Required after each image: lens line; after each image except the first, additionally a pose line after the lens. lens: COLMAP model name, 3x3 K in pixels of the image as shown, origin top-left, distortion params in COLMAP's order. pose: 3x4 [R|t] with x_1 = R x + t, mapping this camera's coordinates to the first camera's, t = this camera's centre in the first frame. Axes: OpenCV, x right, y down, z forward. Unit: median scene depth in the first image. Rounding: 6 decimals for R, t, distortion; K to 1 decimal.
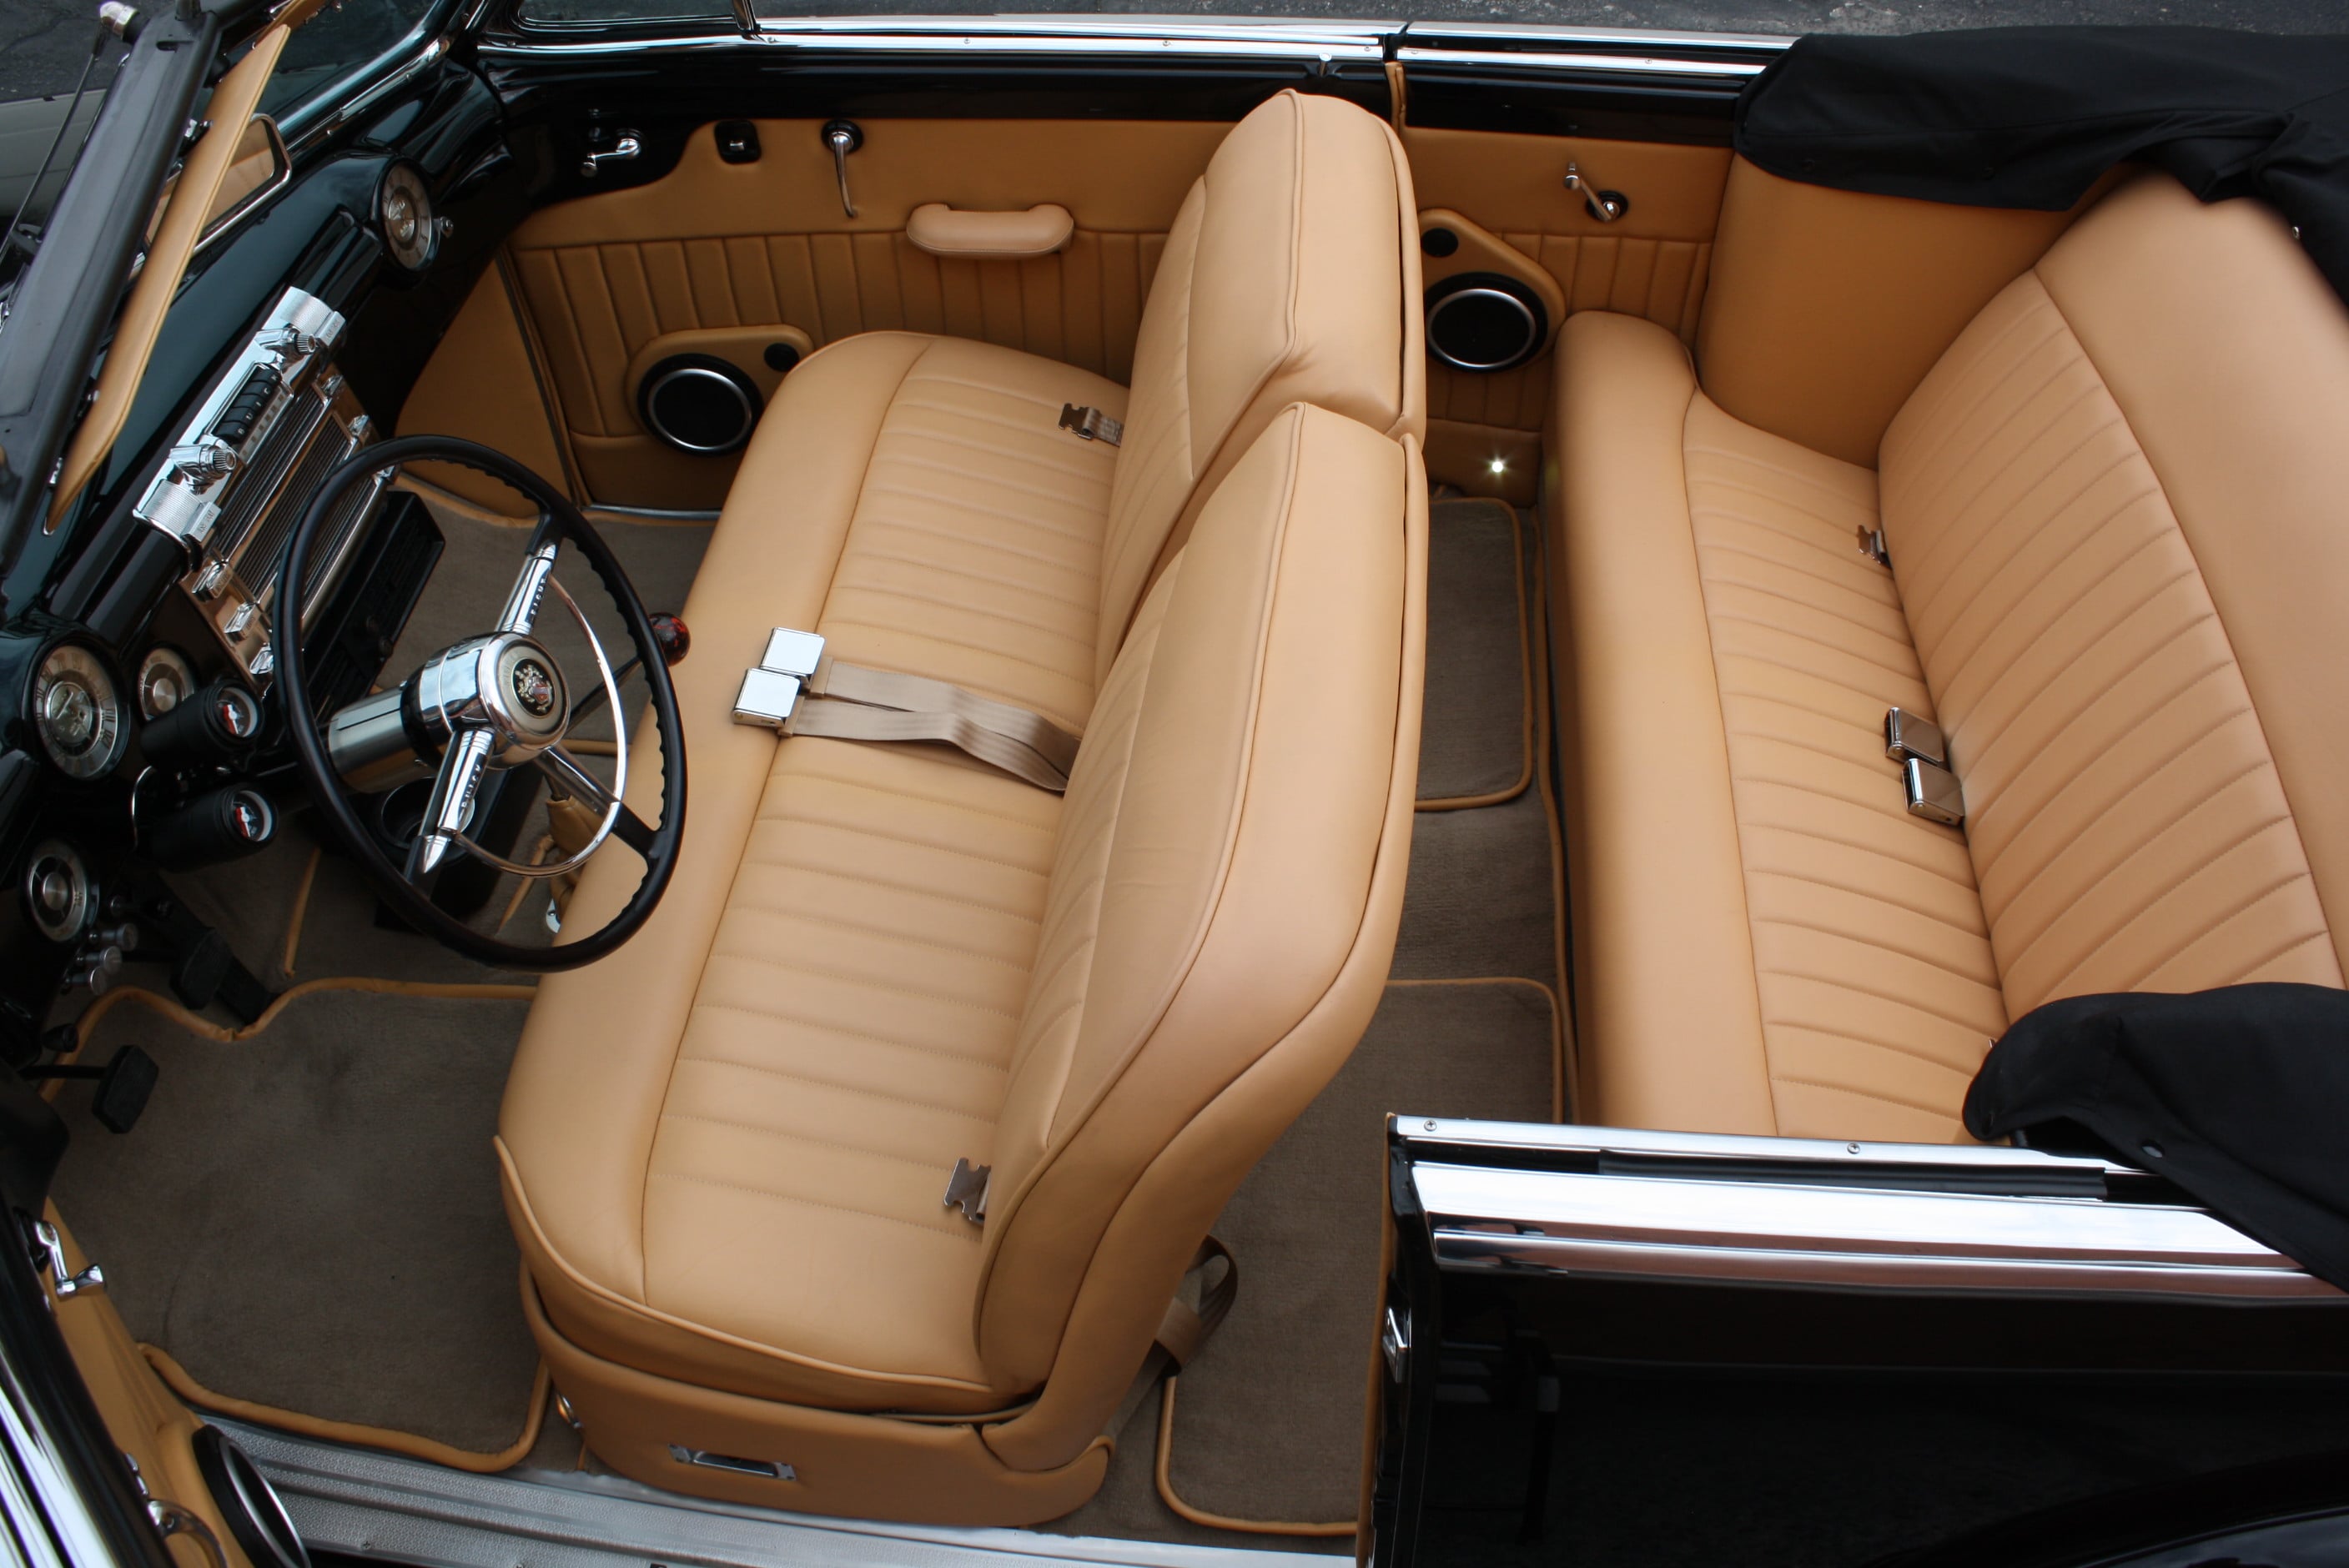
lens RADIAL K [[1878.0, 0, 1173.6], [0, 1878.0, 782.1], [0, 0, 1]] dist [-0.149699, 0.102385]
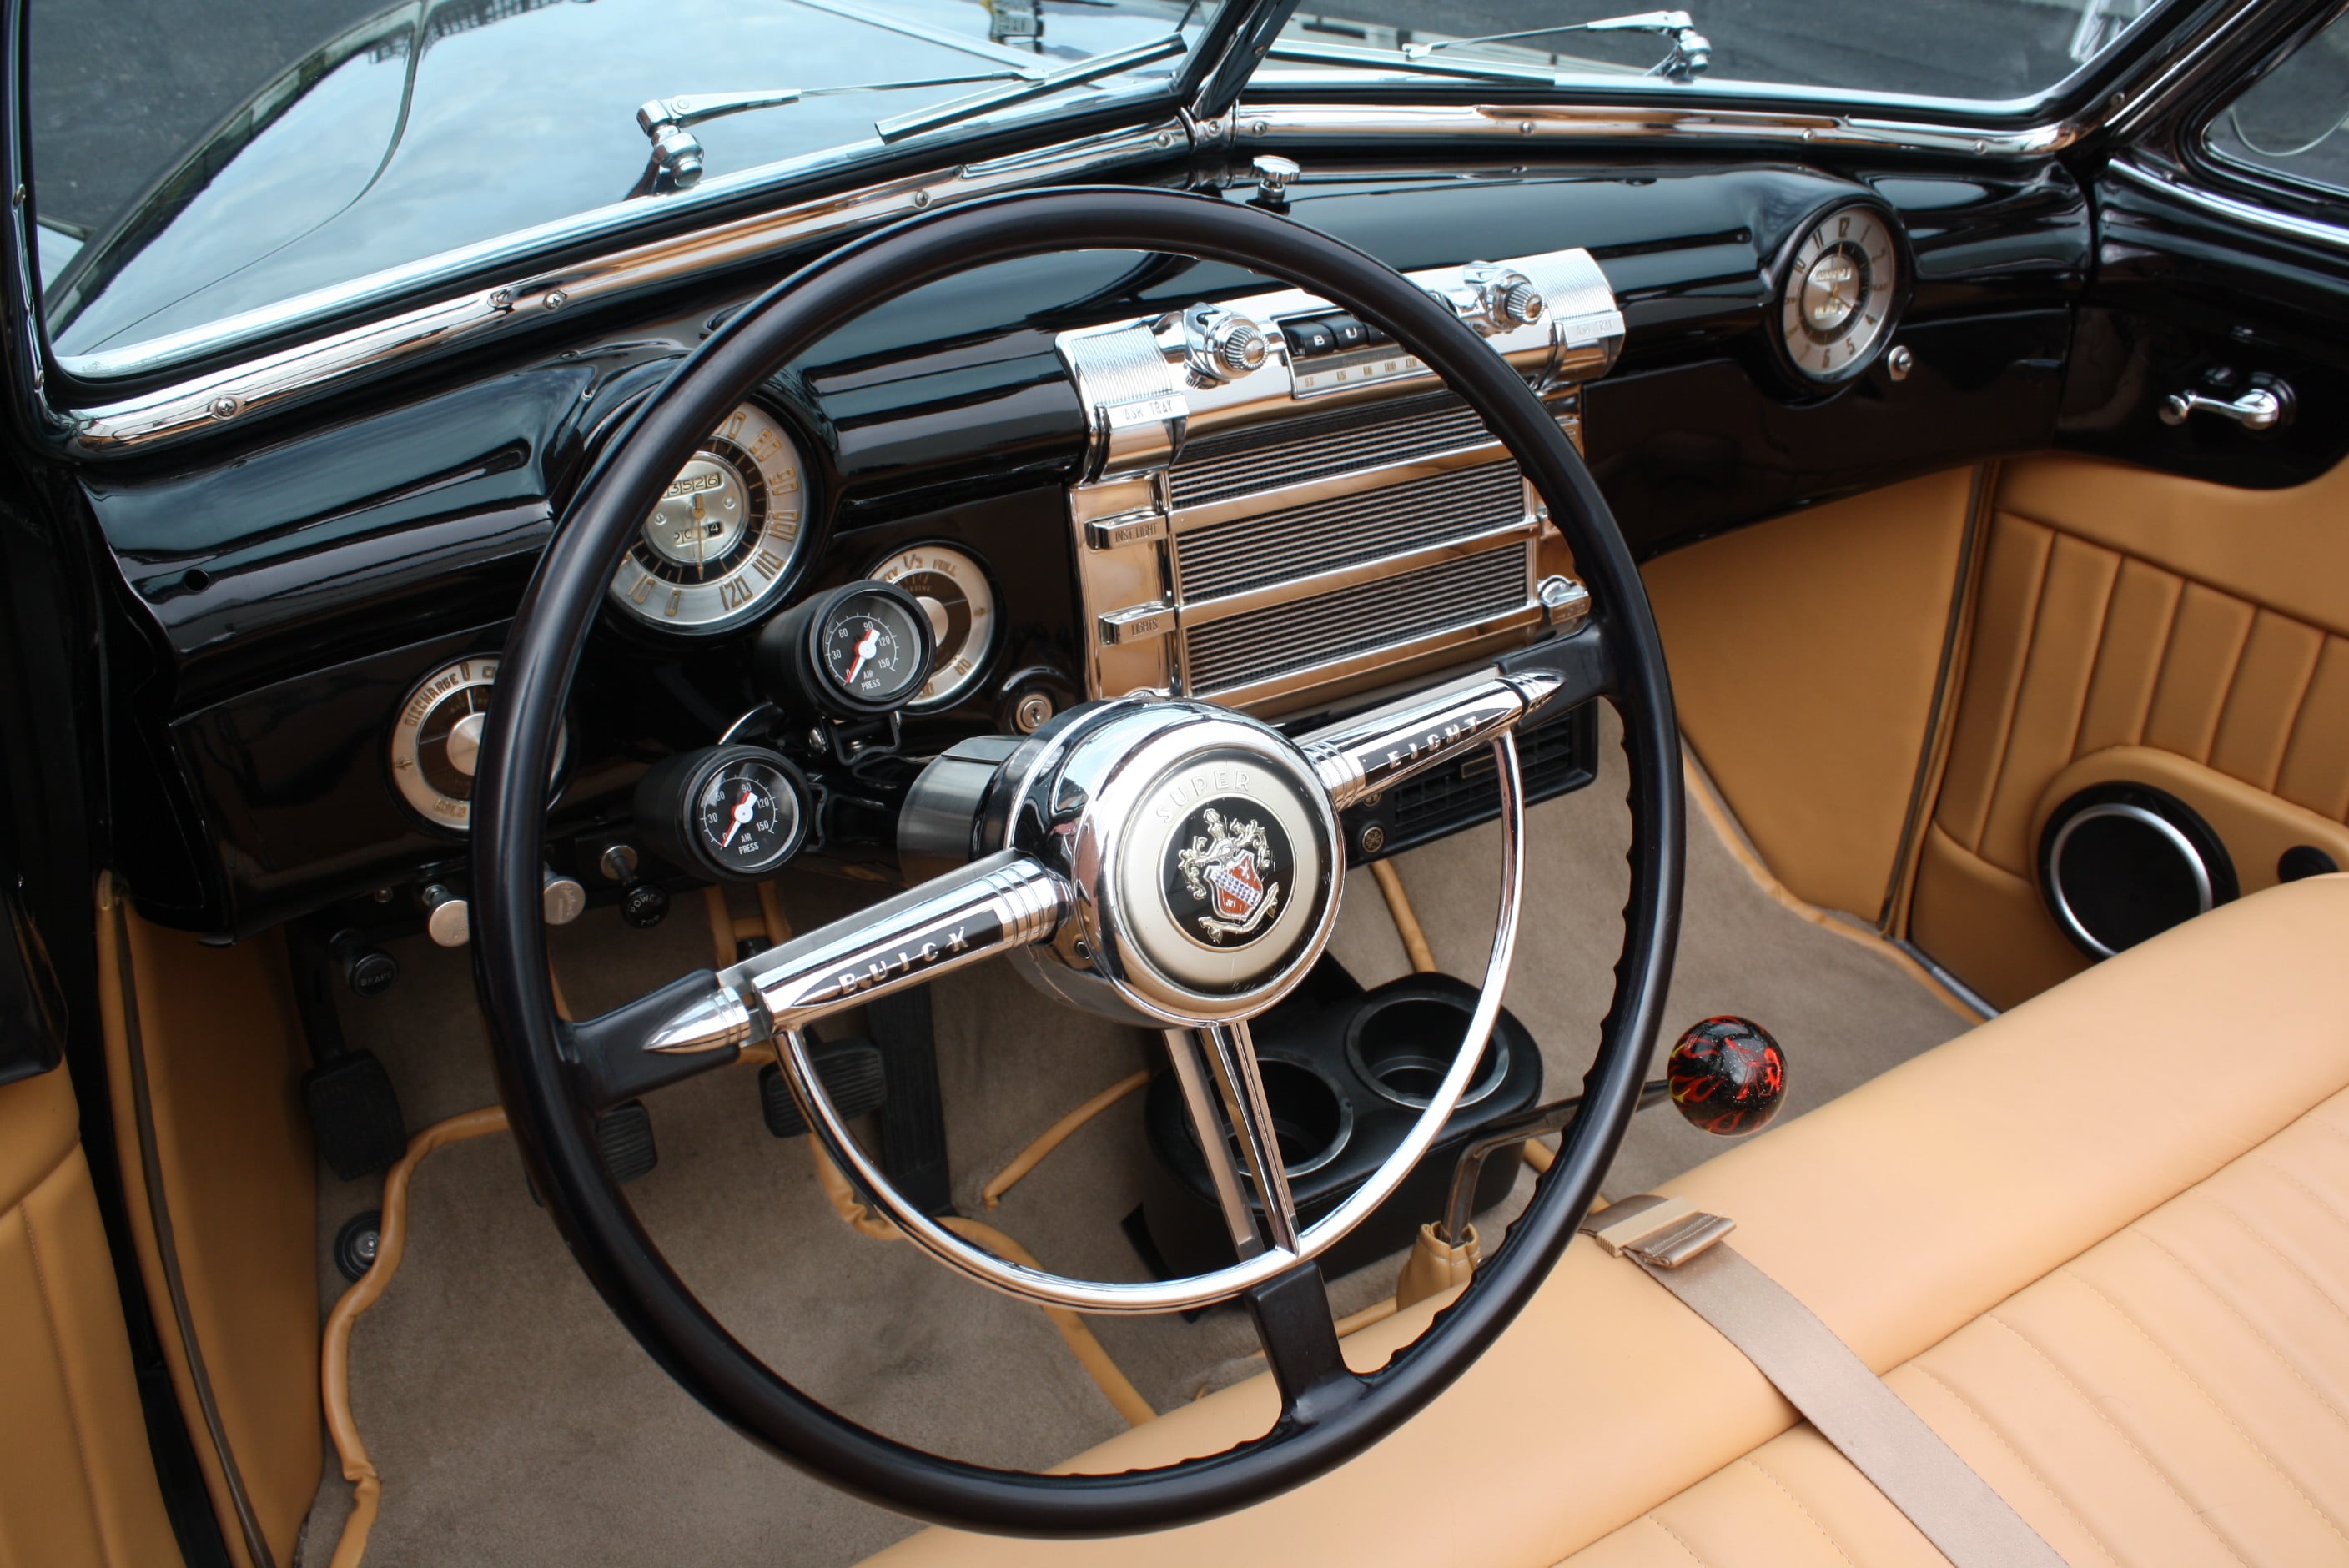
lens RADIAL K [[2036.5, 0, 1170.0], [0, 2036.5, 776.2], [0, 0, 1]] dist [-0.176572, 0.187278]
pose [[0.607523, 0.444533, -0.658260, -0.047141], [-0.606332, 0.794885, -0.022799, -0.030812], [0.513105, 0.412975, 0.752446, 0.404846]]
